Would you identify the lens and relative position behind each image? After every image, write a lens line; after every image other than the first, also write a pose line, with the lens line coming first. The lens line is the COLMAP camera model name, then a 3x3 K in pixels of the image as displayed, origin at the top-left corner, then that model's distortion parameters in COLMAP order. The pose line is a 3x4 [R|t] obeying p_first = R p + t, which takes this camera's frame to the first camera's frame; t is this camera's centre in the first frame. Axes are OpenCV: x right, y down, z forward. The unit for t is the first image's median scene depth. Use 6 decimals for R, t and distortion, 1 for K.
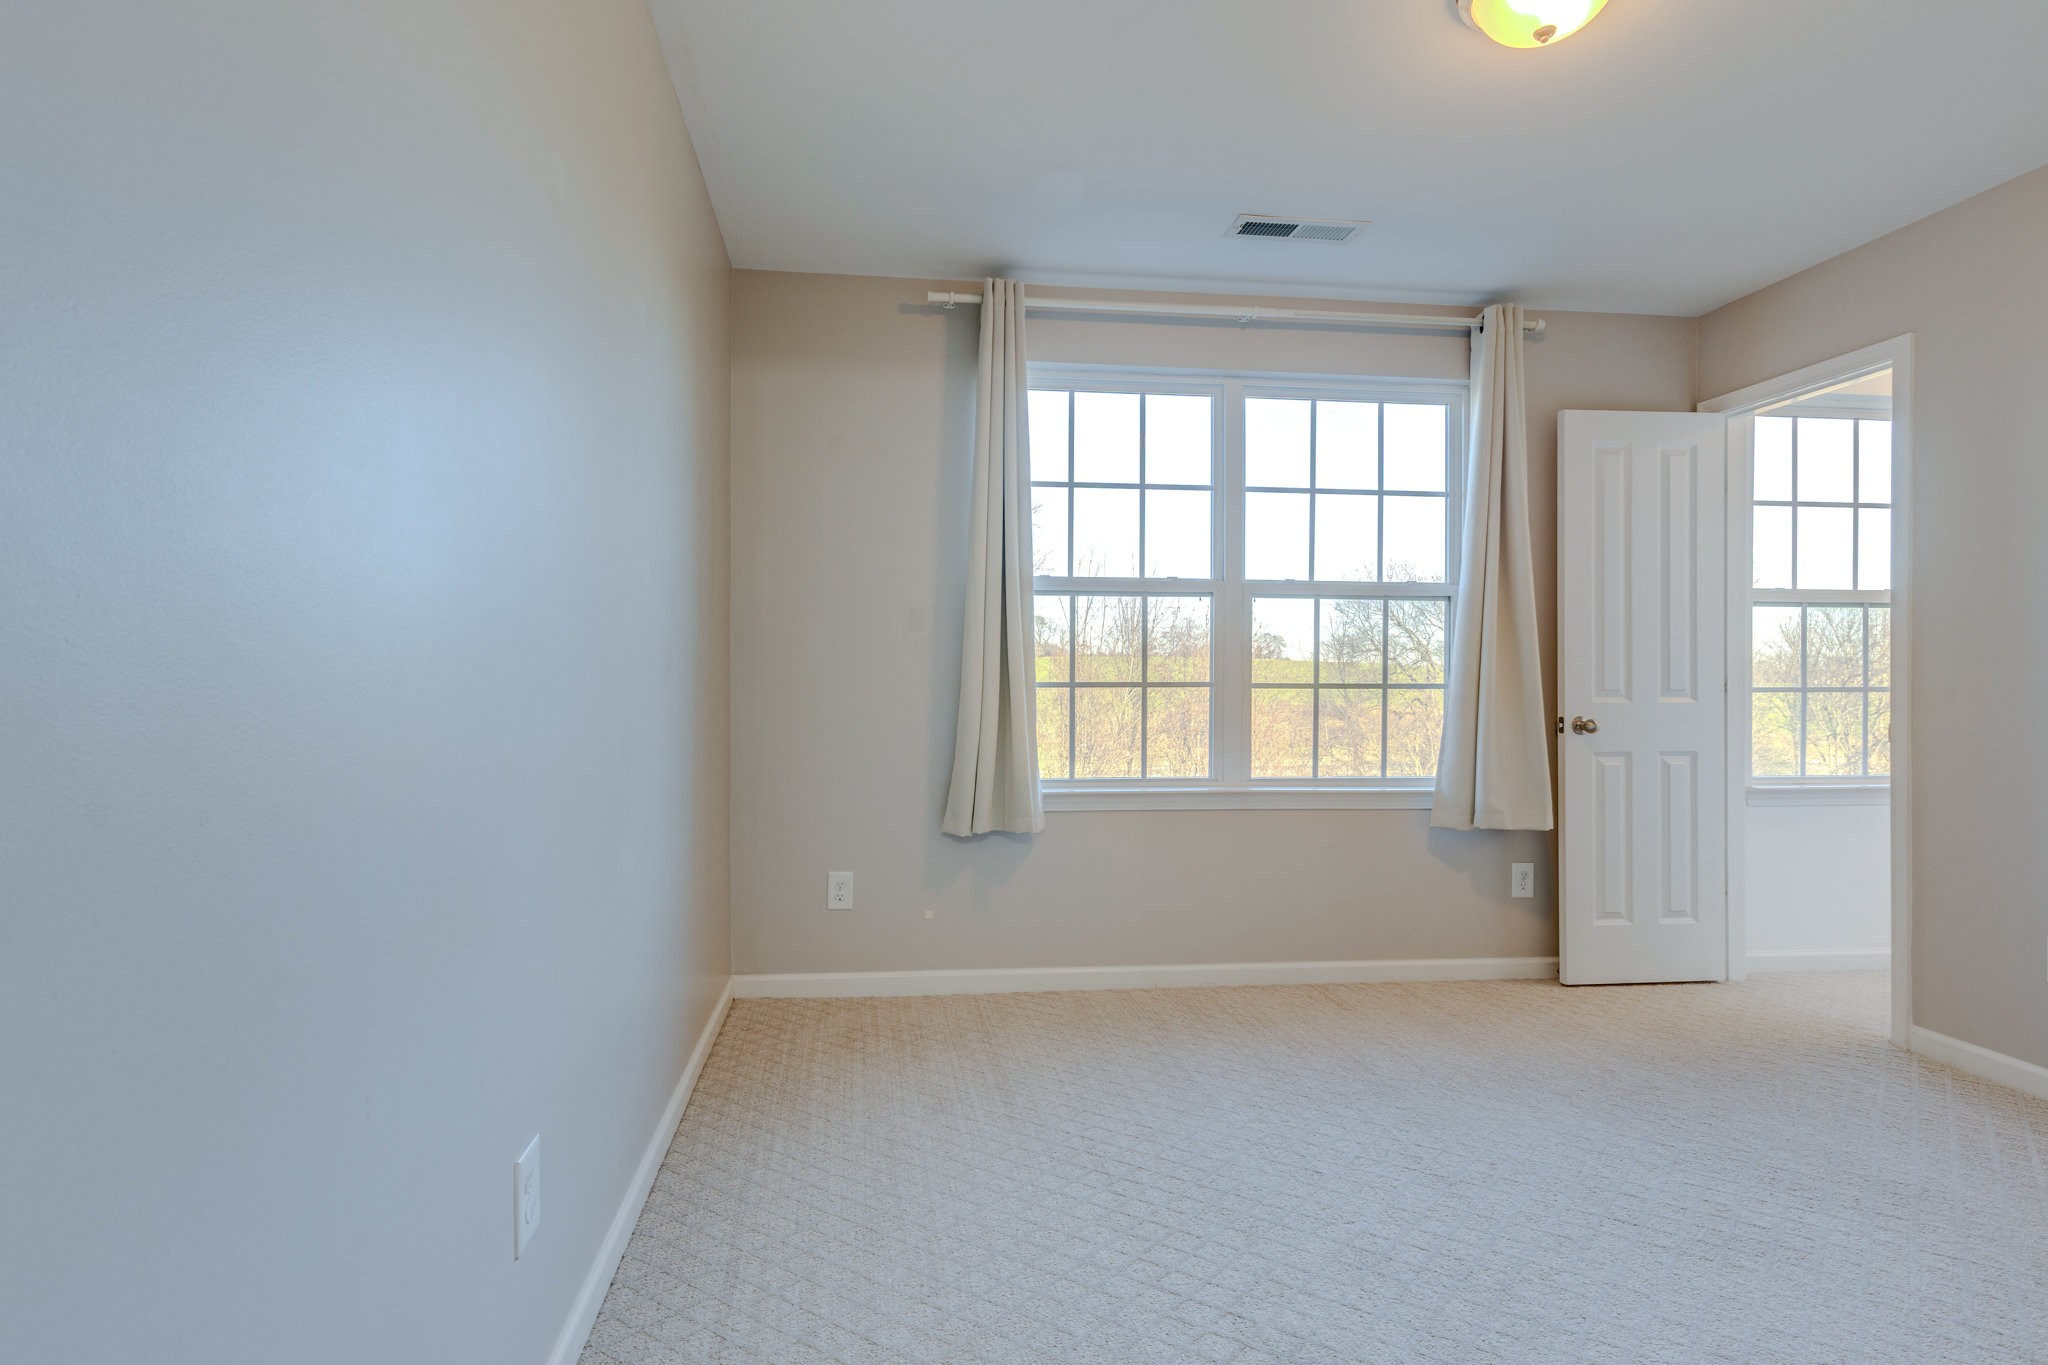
lens RADIAL K [[784.4, 0, 1024.0], [0, 784.4, 672.9], [0, 0, 1]] dist [-0.000221, -0.000003]
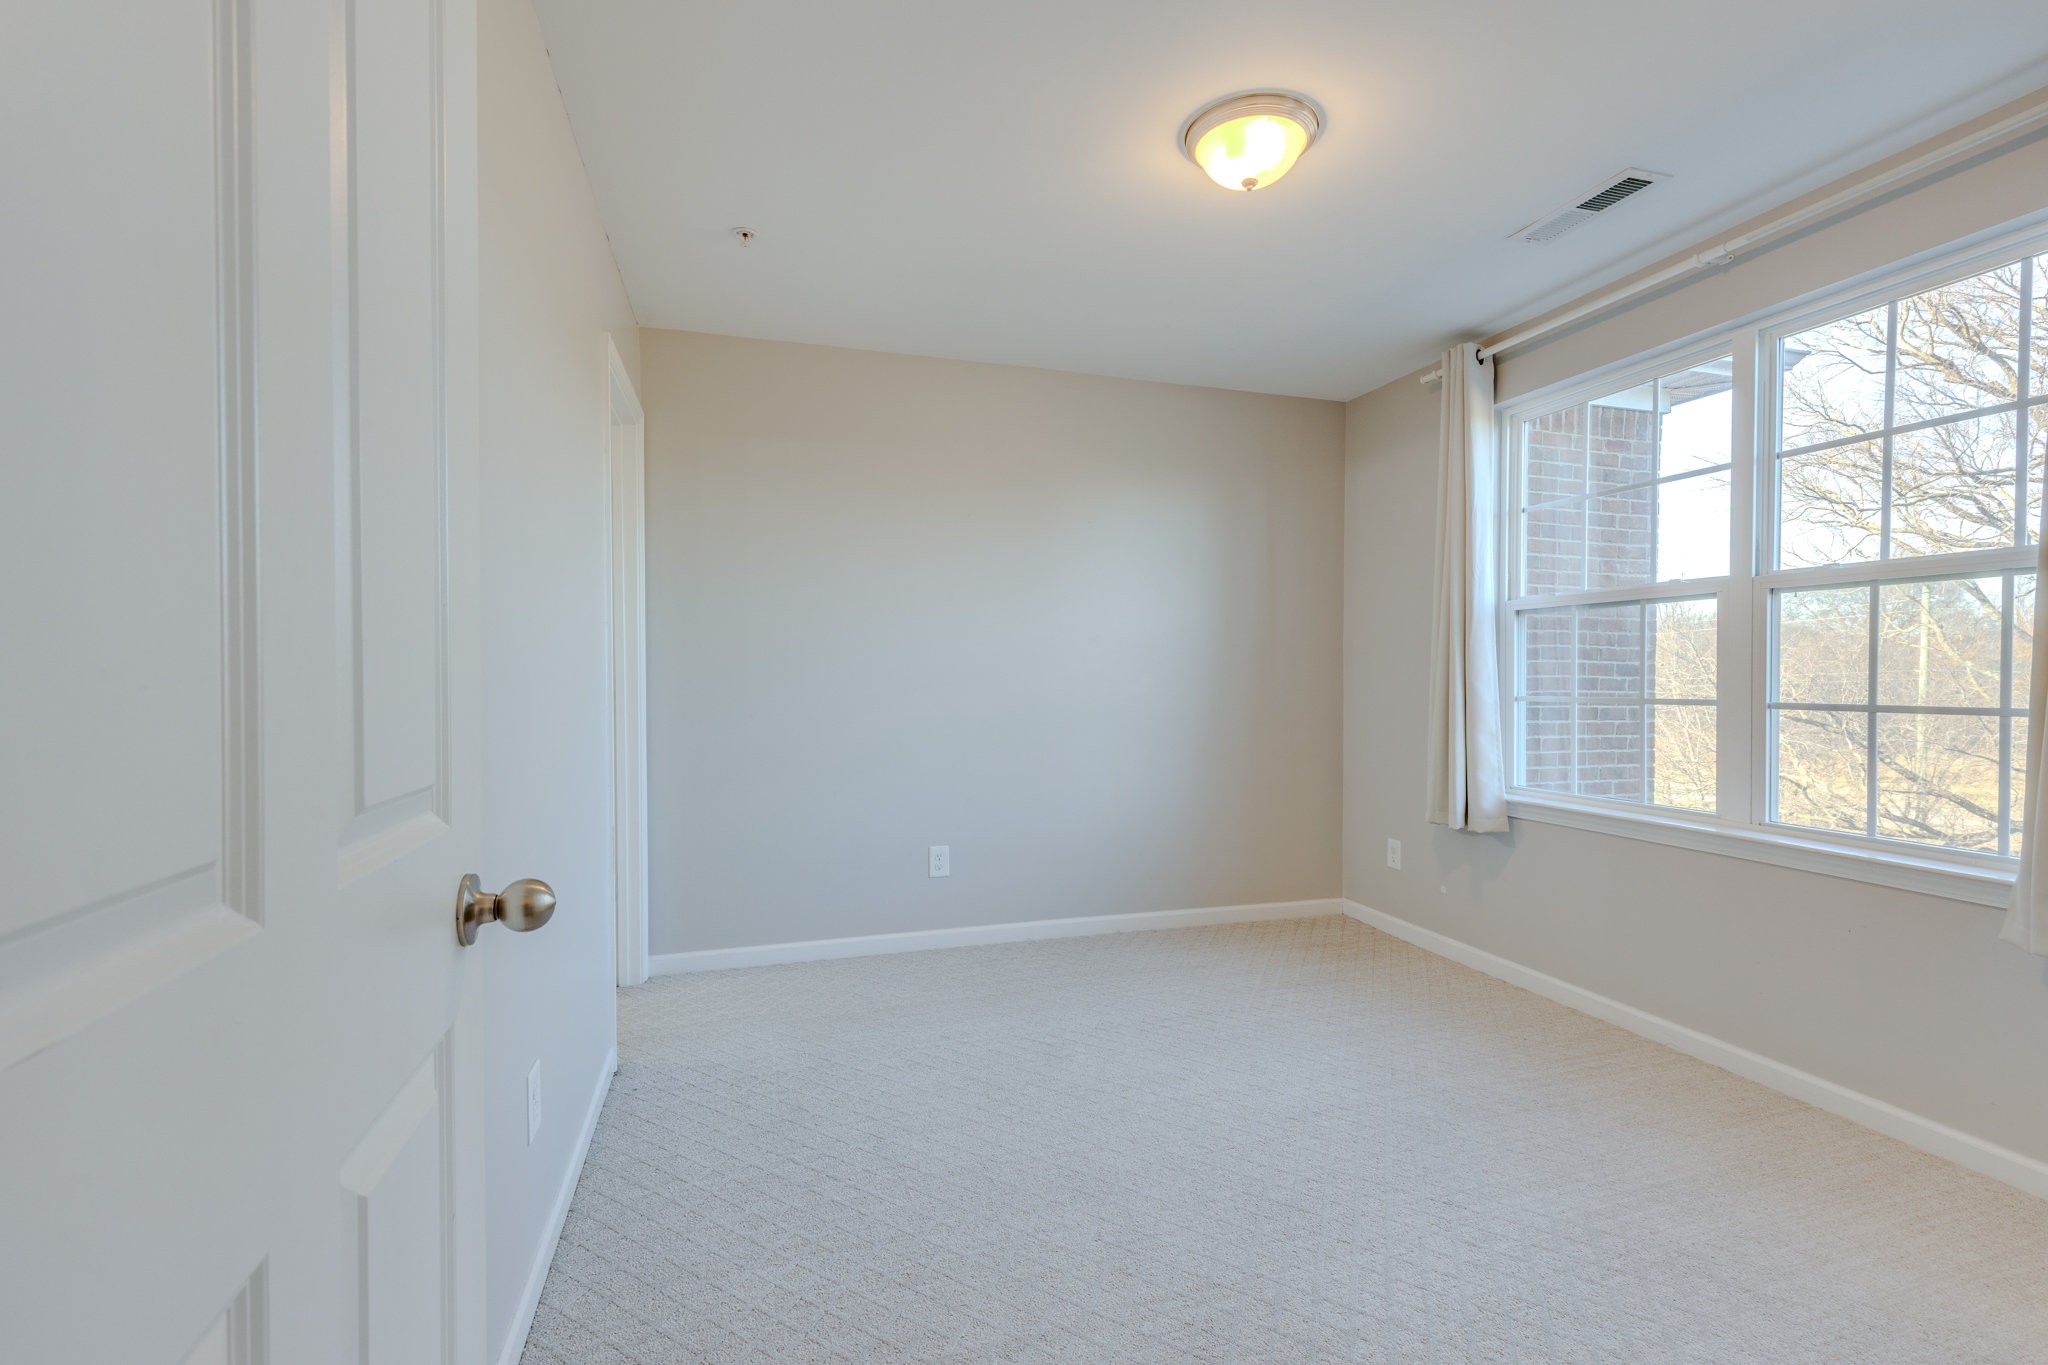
lens RADIAL K [[912.0, 0, 1035.0], [0, 912.0, 690.2], [0, 0, 1]] dist [0.003754, 0.000242]
pose [[0.213540, 0.007613, -0.976905, 1.038418], [-0.009157, 0.999941, 0.005791, 0.001967], [0.976891, 0.007709, 0.213598, 0.086494]]
